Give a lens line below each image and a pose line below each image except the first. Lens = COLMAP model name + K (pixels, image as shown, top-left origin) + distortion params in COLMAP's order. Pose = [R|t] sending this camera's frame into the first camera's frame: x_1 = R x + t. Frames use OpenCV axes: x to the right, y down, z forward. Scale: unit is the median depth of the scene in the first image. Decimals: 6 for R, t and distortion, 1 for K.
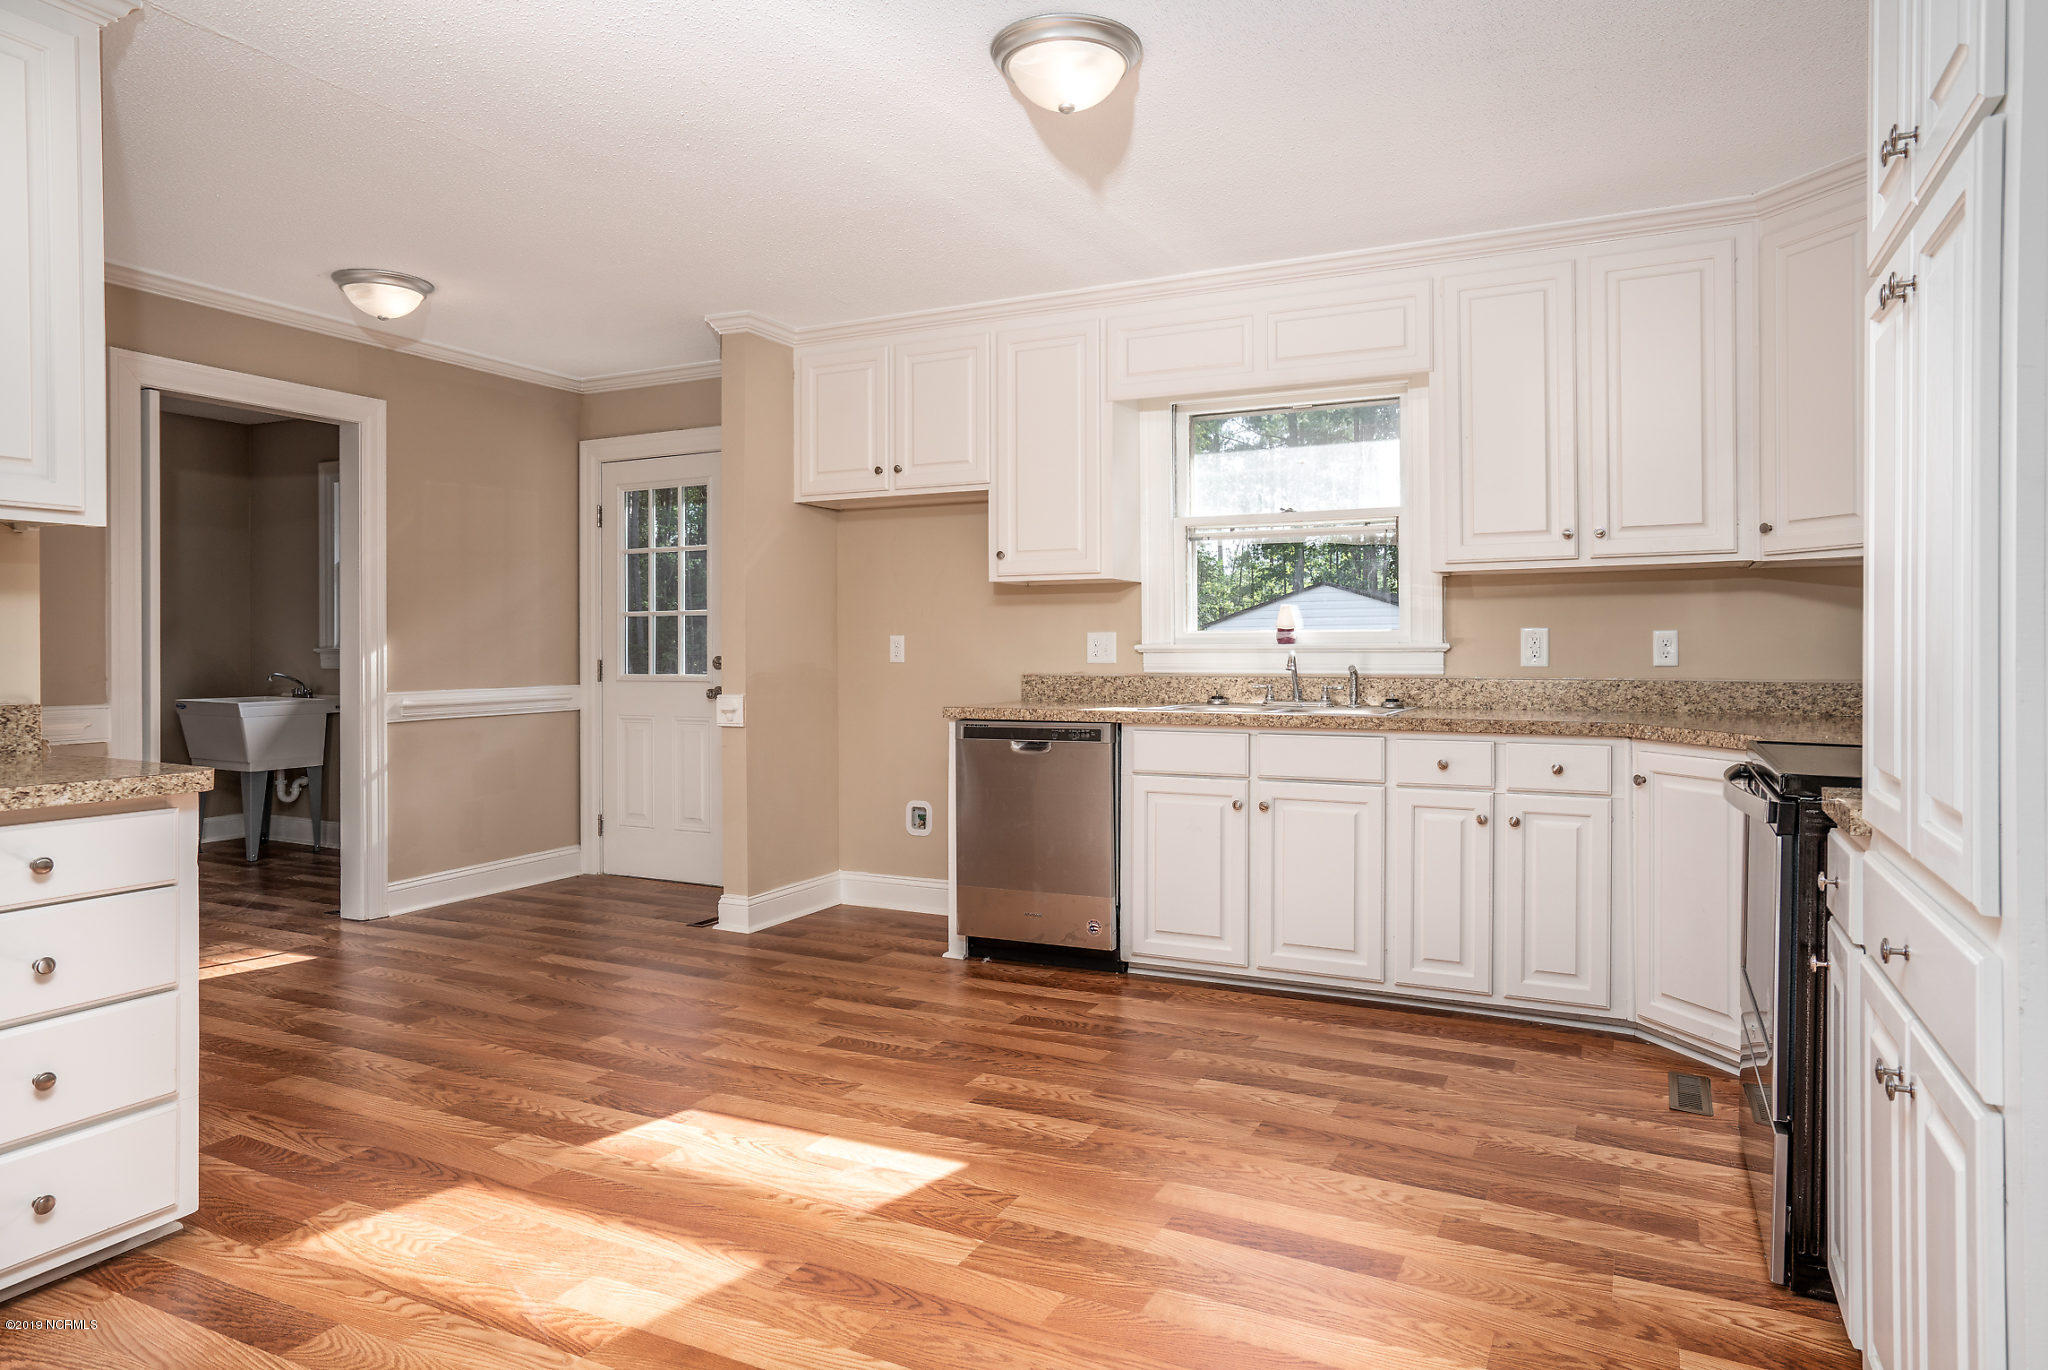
lens RADIAL K [[1245.7, 0, 1021.8], [0, 1245.7, 666.6], [0, 0, 1]] dist [-0.028009, 0.003691]
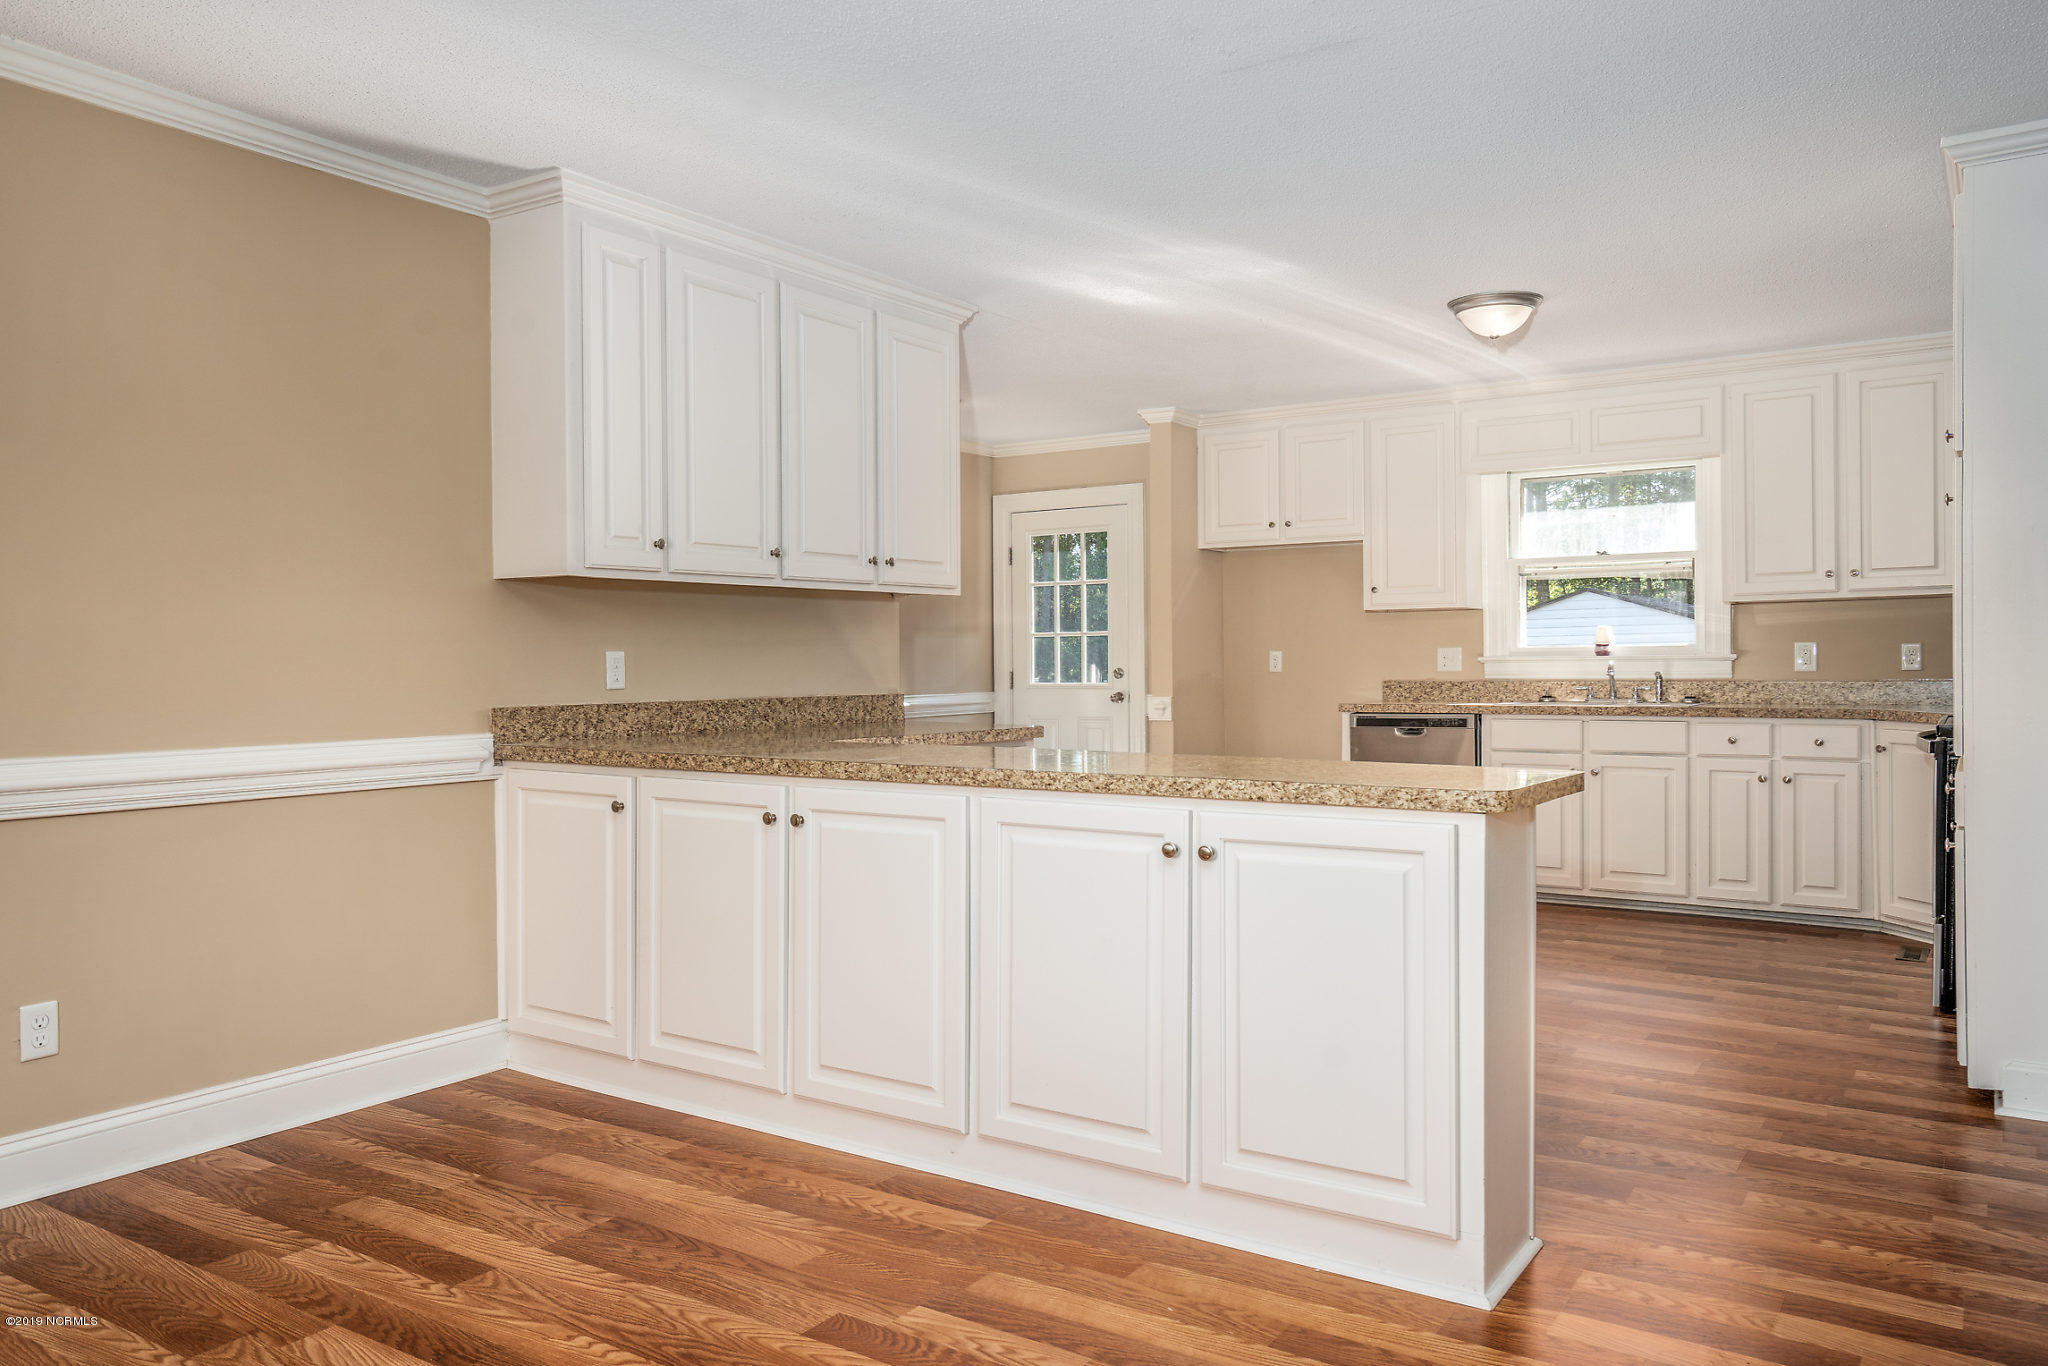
lens RADIAL K [[1456.8, 0, 1030.5], [0, 1456.8, 679.0], [0, 0, 1]] dist [0.036742, 0.002852]
pose [[0.993514, -0.003501, -0.113654, -0.217246], [0.002871, 0.999980, -0.005707, 0.013957], [0.113671, 0.005344, 0.993504, -0.619295]]
